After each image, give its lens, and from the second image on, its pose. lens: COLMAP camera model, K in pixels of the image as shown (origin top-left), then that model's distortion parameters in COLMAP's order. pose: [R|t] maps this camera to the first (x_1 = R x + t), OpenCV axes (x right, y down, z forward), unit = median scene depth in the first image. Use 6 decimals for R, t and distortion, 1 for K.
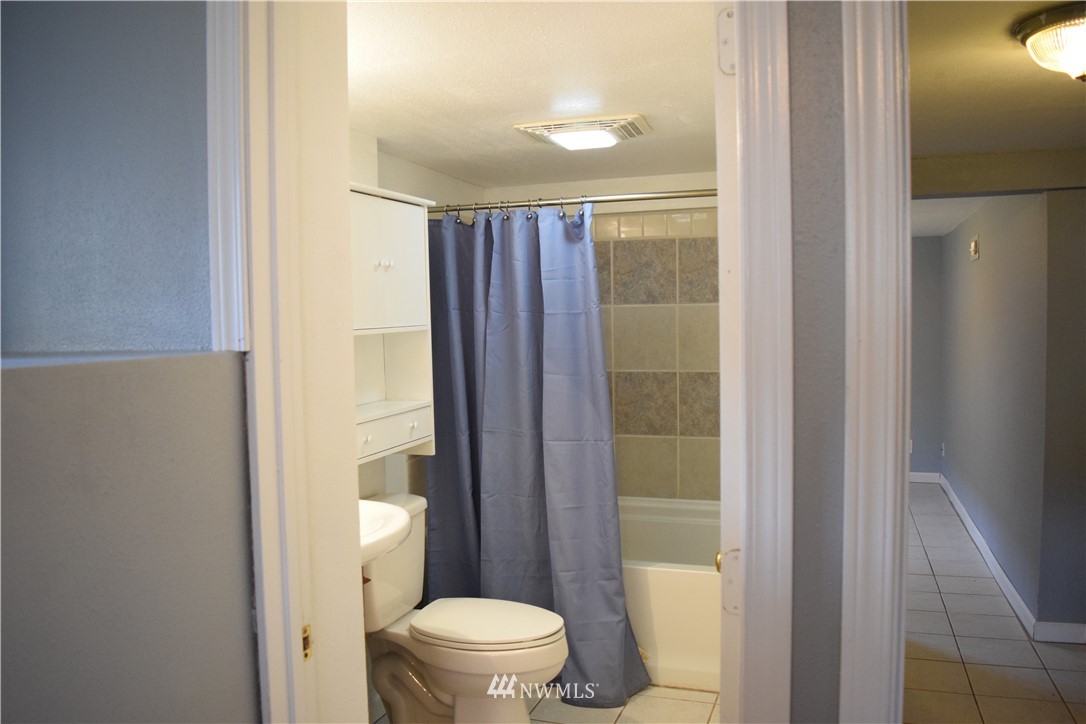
lens RADIAL K [[856.5, 0, 542.8], [0, 856.5, 363.1], [0, 0, 1]] dist [-0.092566, 0.019492]
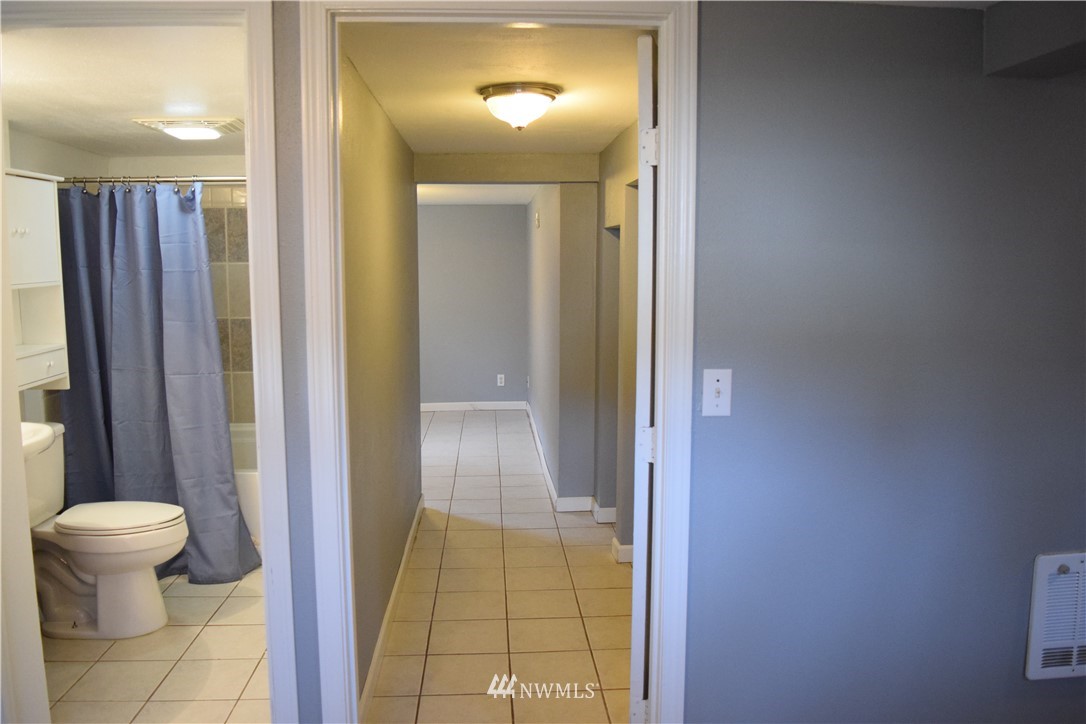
lens RADIAL K [[856.5, 0, 542.6], [0, 856.5, 361.8], [0, 0, 1]] dist [-0.092566, 0.019492]
pose [[0.919612, -0.028569, 0.391787, 0.027042], [0.005800, 0.998231, 0.059177, 0.003323], [-0.392784, -0.052147, 0.918151, -0.326036]]
